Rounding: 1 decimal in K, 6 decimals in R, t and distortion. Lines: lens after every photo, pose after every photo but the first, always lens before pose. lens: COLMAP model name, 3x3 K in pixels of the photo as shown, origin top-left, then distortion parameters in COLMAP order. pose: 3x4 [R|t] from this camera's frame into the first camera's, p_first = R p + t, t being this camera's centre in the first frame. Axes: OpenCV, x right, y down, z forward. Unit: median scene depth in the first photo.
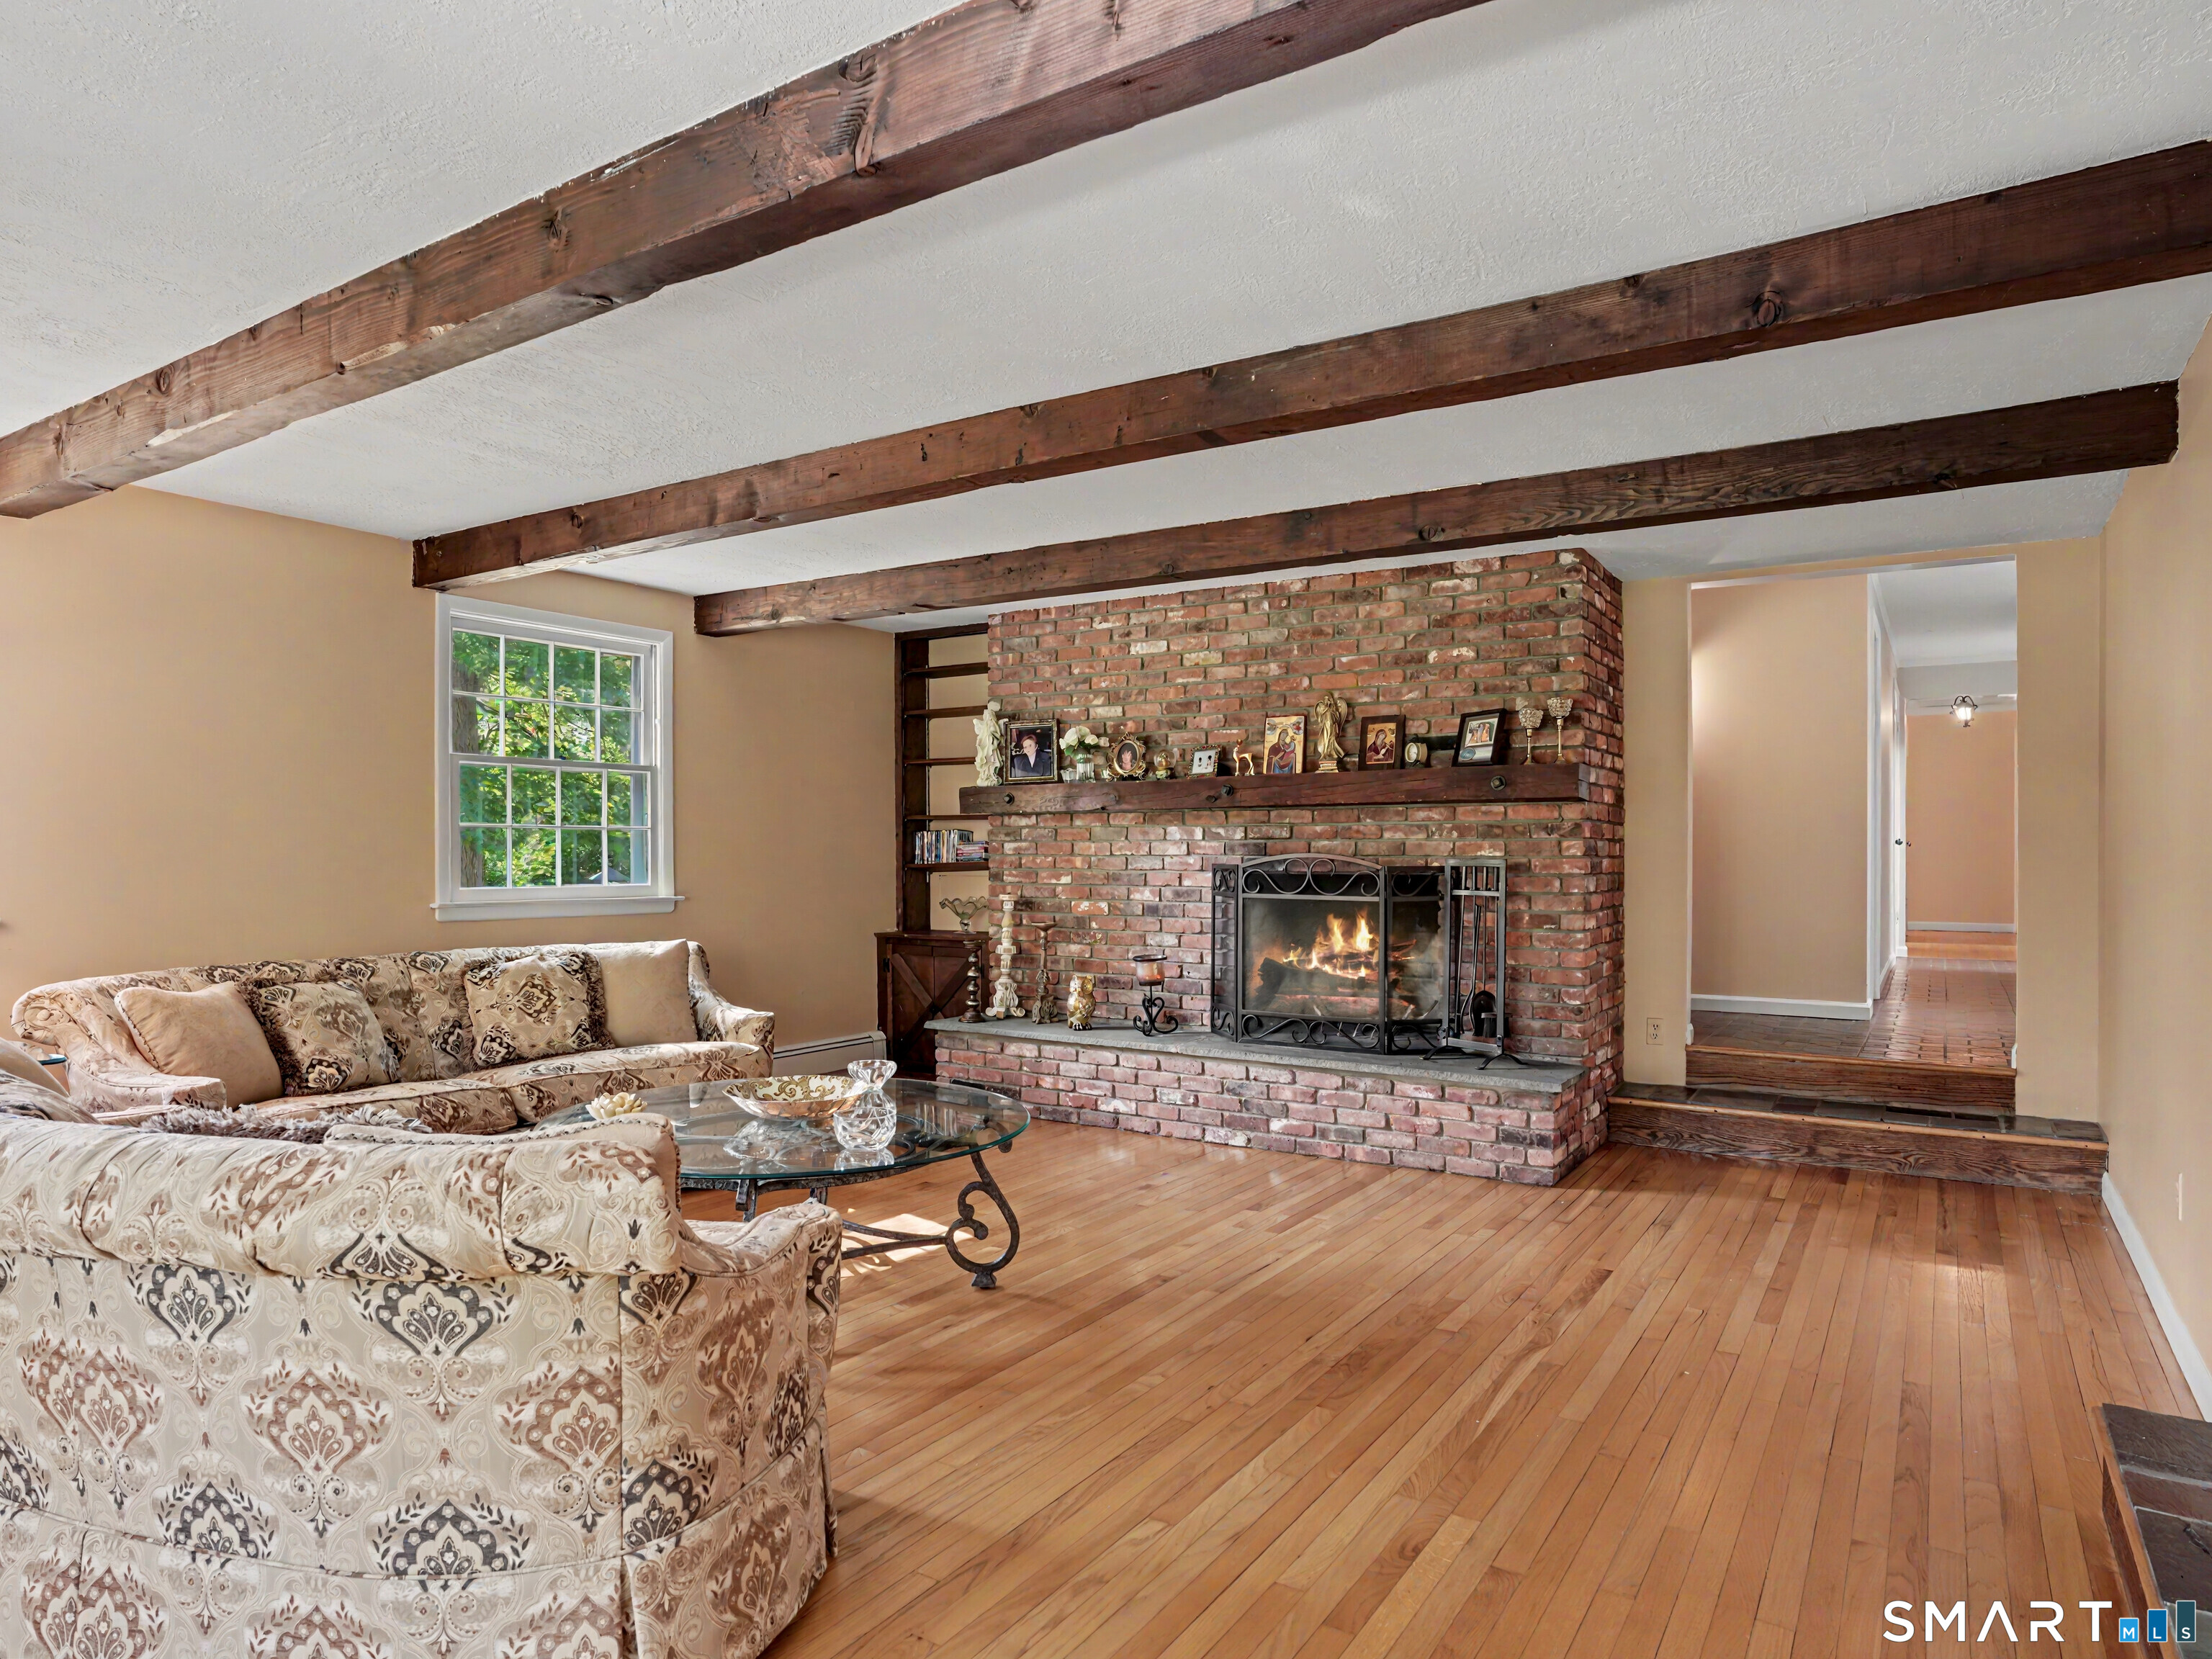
lens RADIAL K [[1330.7, 0, 1105.7], [0, 1330.7, 864.6], [0, 0, 1]] dist [-0.069685, 0.000561]
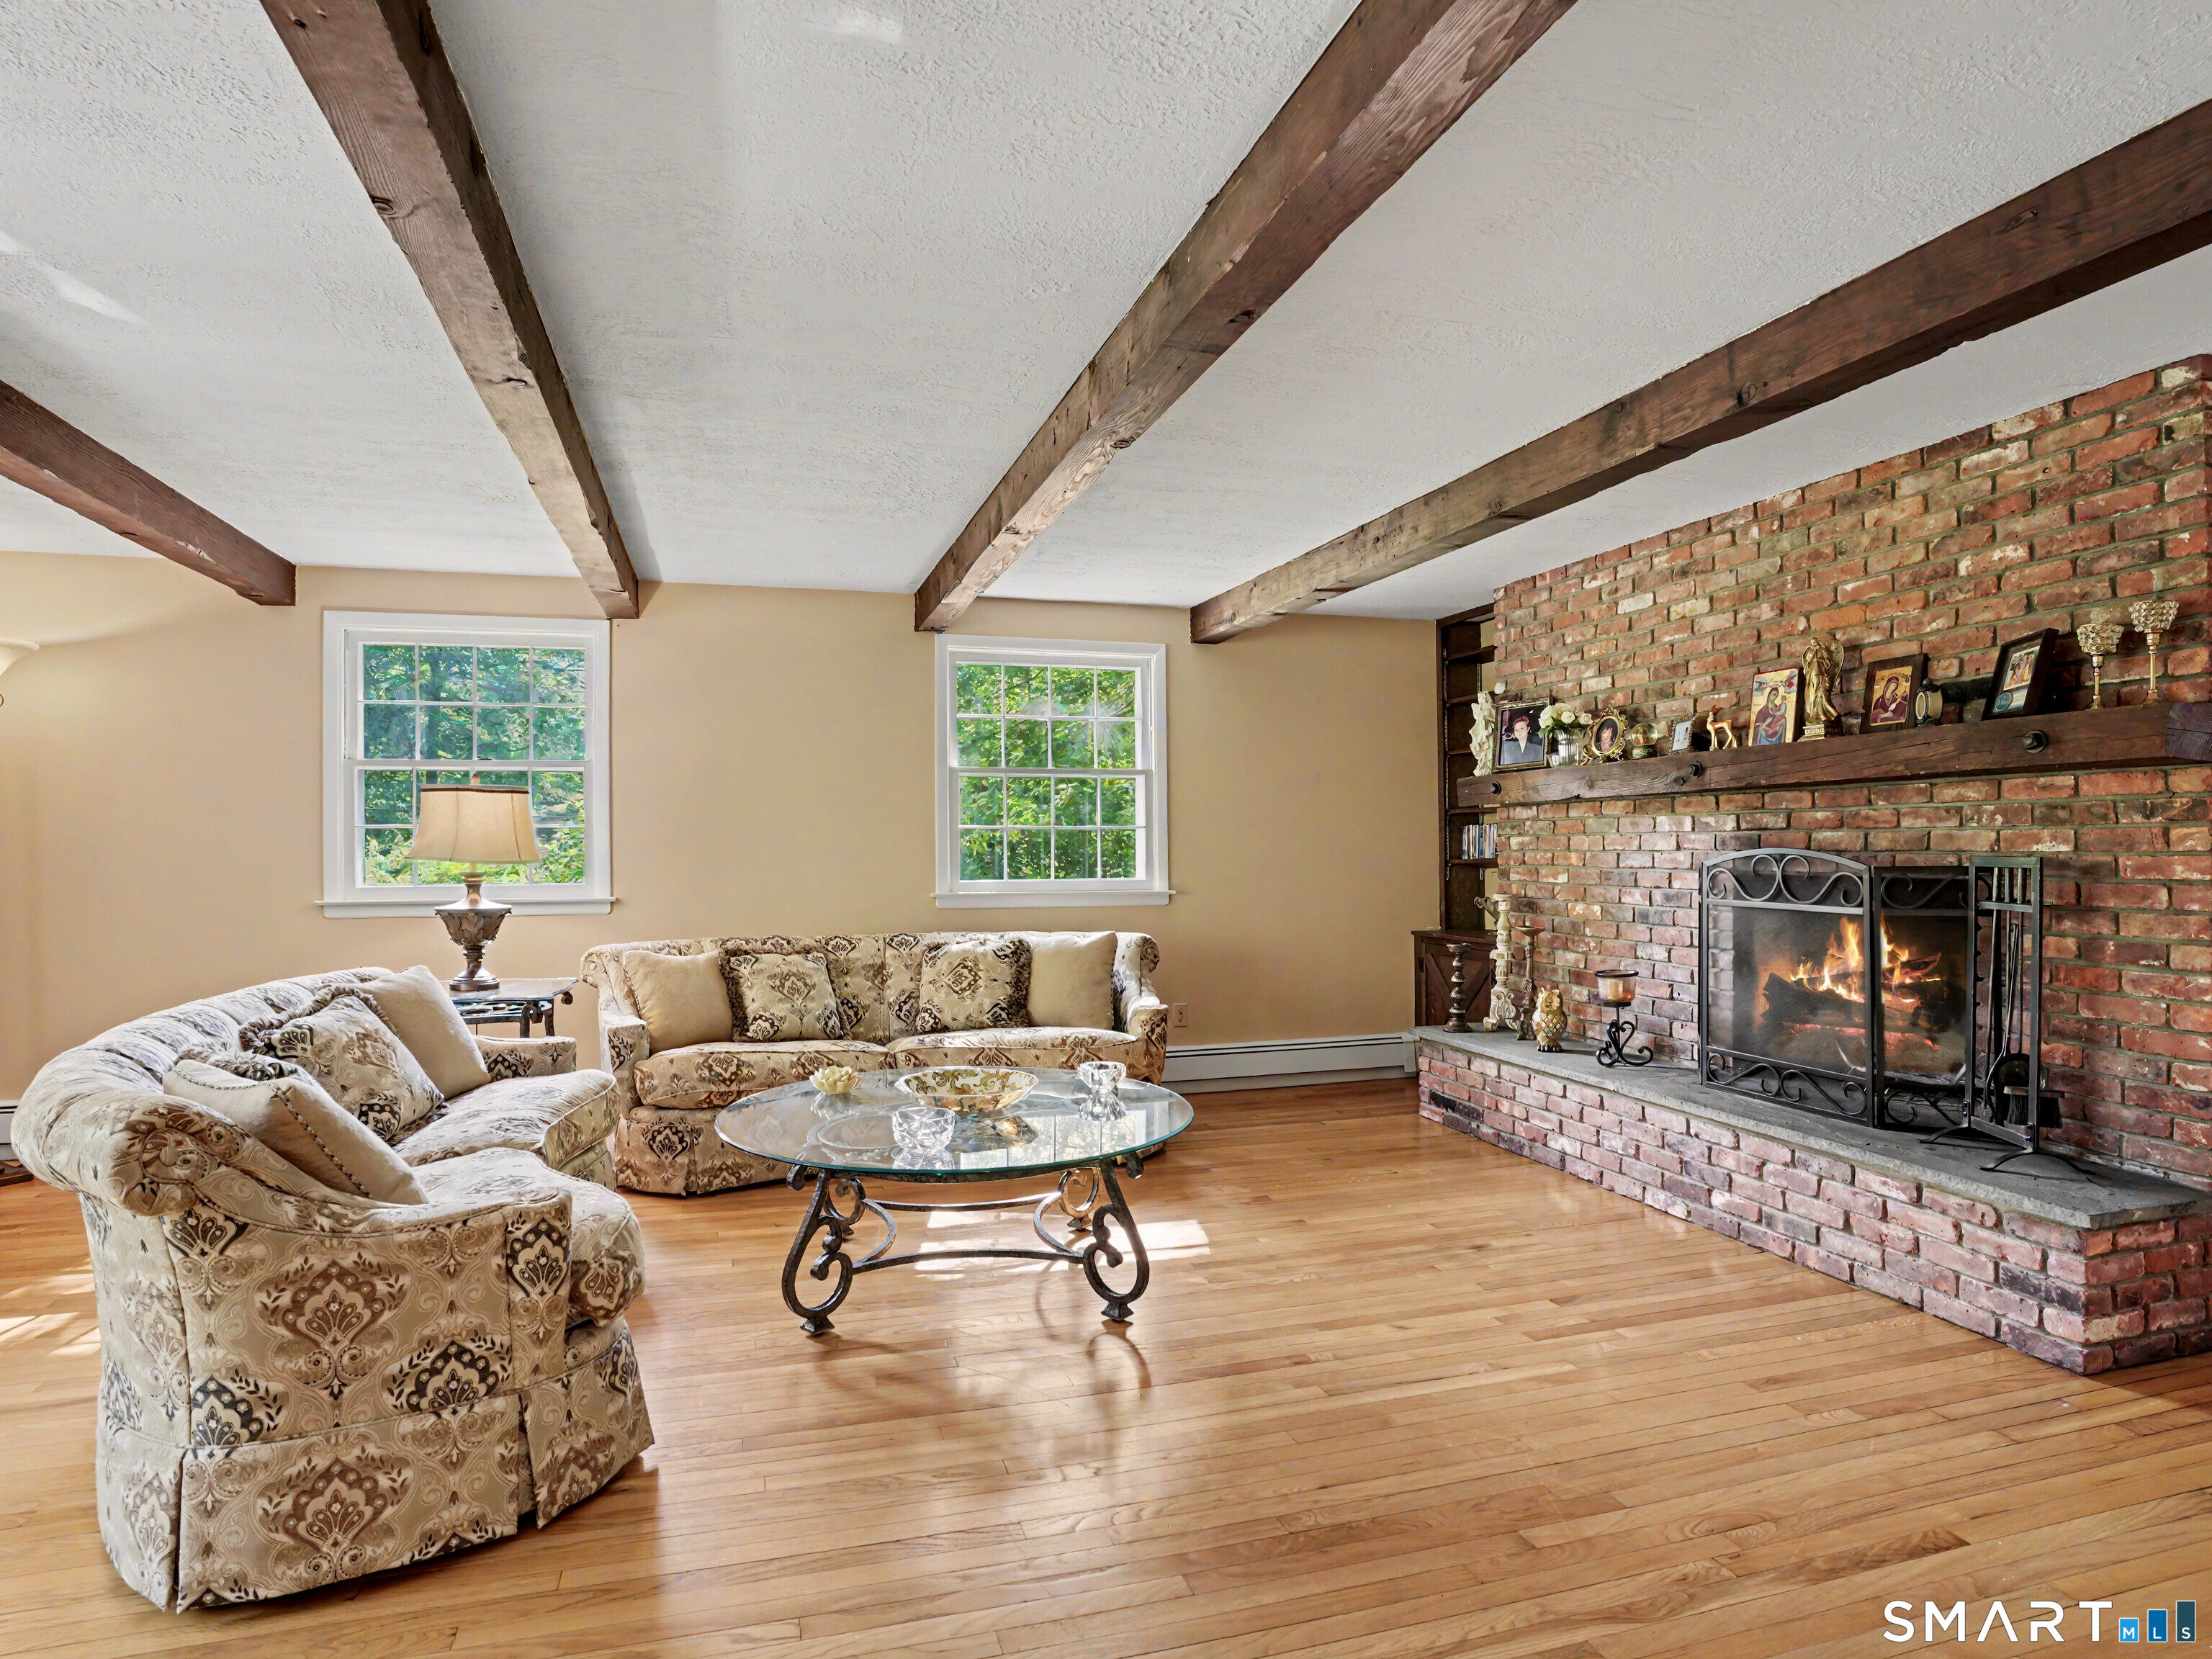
lens RADIAL K [[1222.0, 0, 1108.1], [0, 1222.0, 846.2], [0, 0, 1]] dist [-0.084627, 0.039745]
pose [[0.756978, -0.004593, -0.653425, 0.312021], [-0.000449, 0.999971, -0.007548, -0.004504], [0.653441, 0.006007, 0.756954, 0.235895]]
